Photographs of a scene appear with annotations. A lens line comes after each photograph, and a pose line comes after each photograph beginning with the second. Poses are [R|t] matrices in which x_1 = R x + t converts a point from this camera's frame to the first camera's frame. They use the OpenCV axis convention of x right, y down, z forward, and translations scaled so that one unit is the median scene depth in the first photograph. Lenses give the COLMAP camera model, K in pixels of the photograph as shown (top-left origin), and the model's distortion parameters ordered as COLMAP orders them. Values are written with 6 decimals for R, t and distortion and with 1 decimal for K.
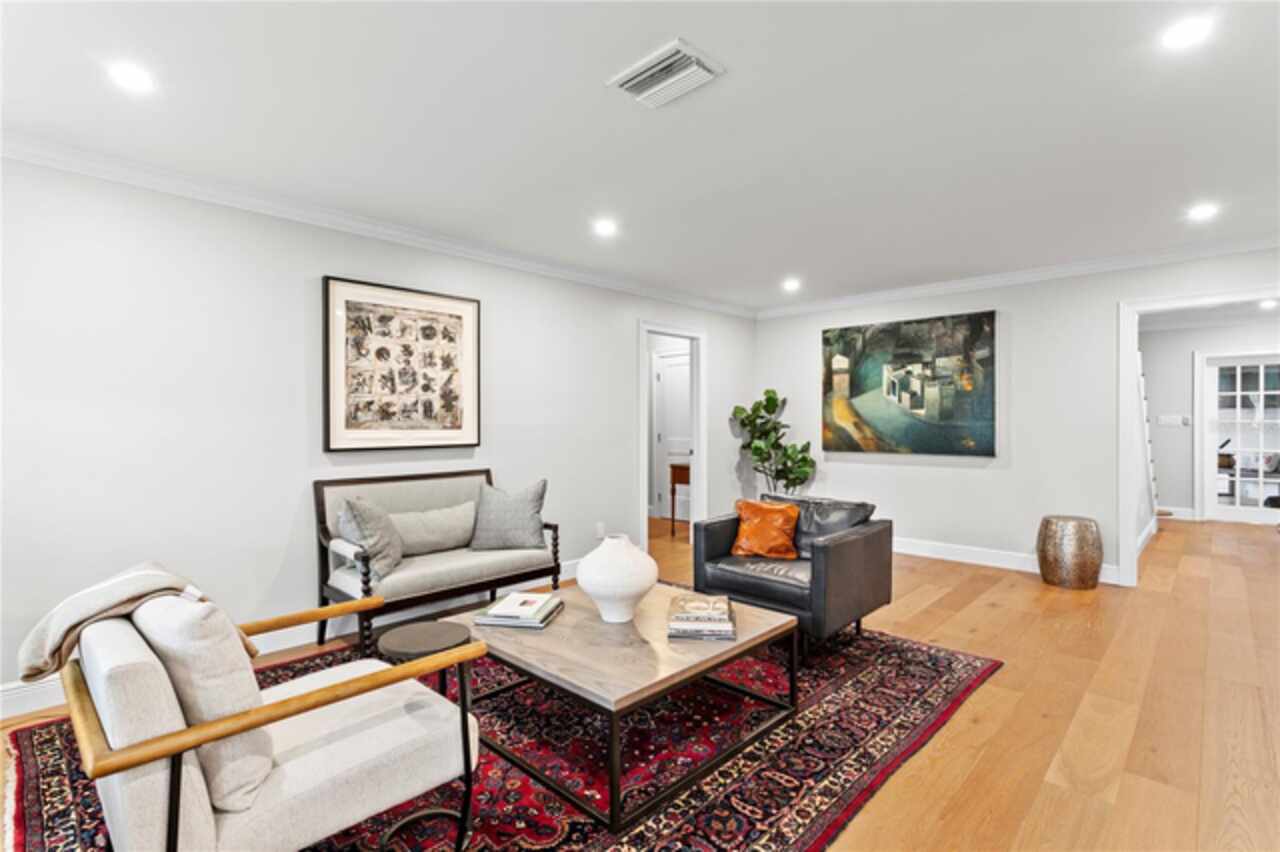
lens RADIAL K [[605.6, 0, 620.1], [0, 605.6, 427.9], [0, 0, 1]] dist [0.011796, 0.001452]
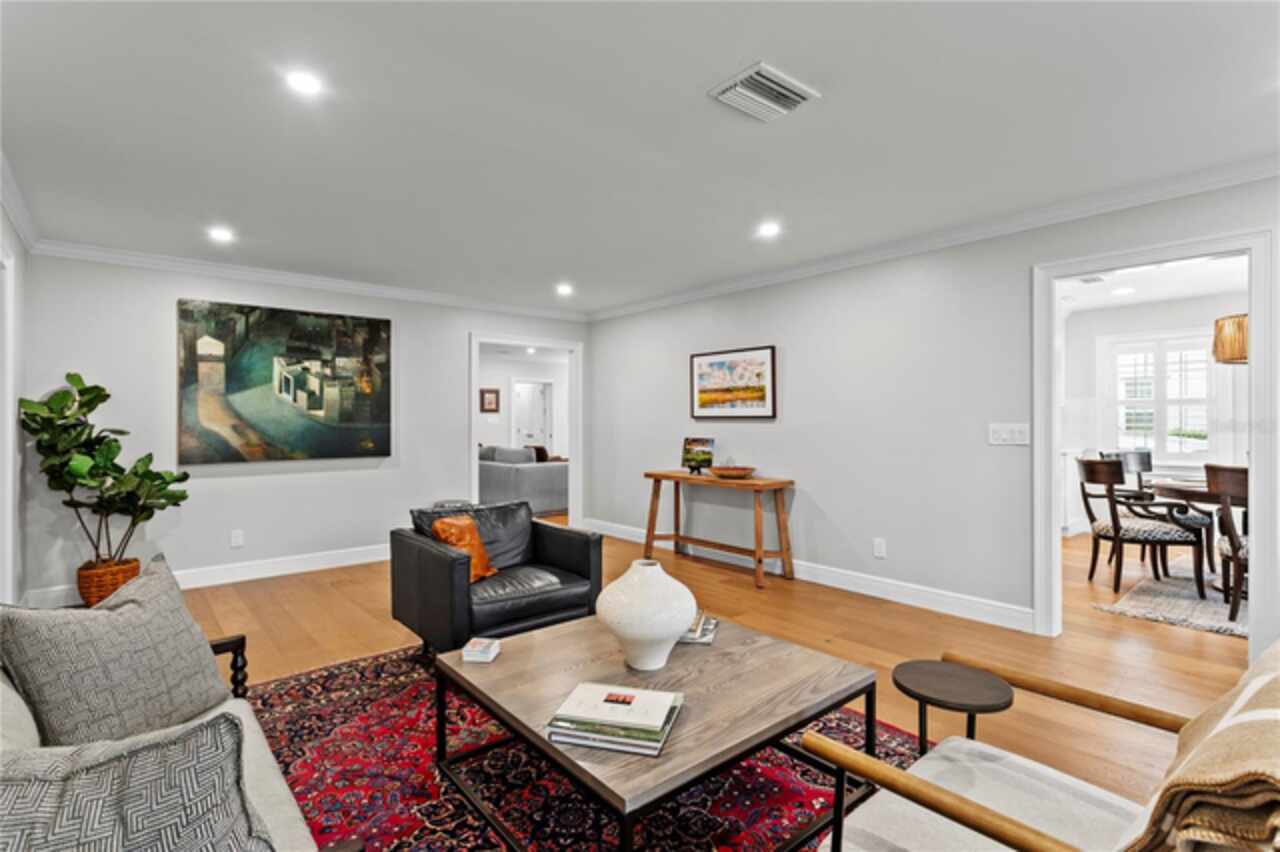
lens RADIAL K [[605.6, 0, 637.7], [0, 605.6, 419.6], [0, 0, 1]] dist [0.011796, 0.001452]
pose [[0.084115, 0.002941, 0.996452, -0.408419], [0.016837, 0.999849, -0.004372, -0.004749], [-0.996314, 0.017145, 0.084053, 0.467858]]
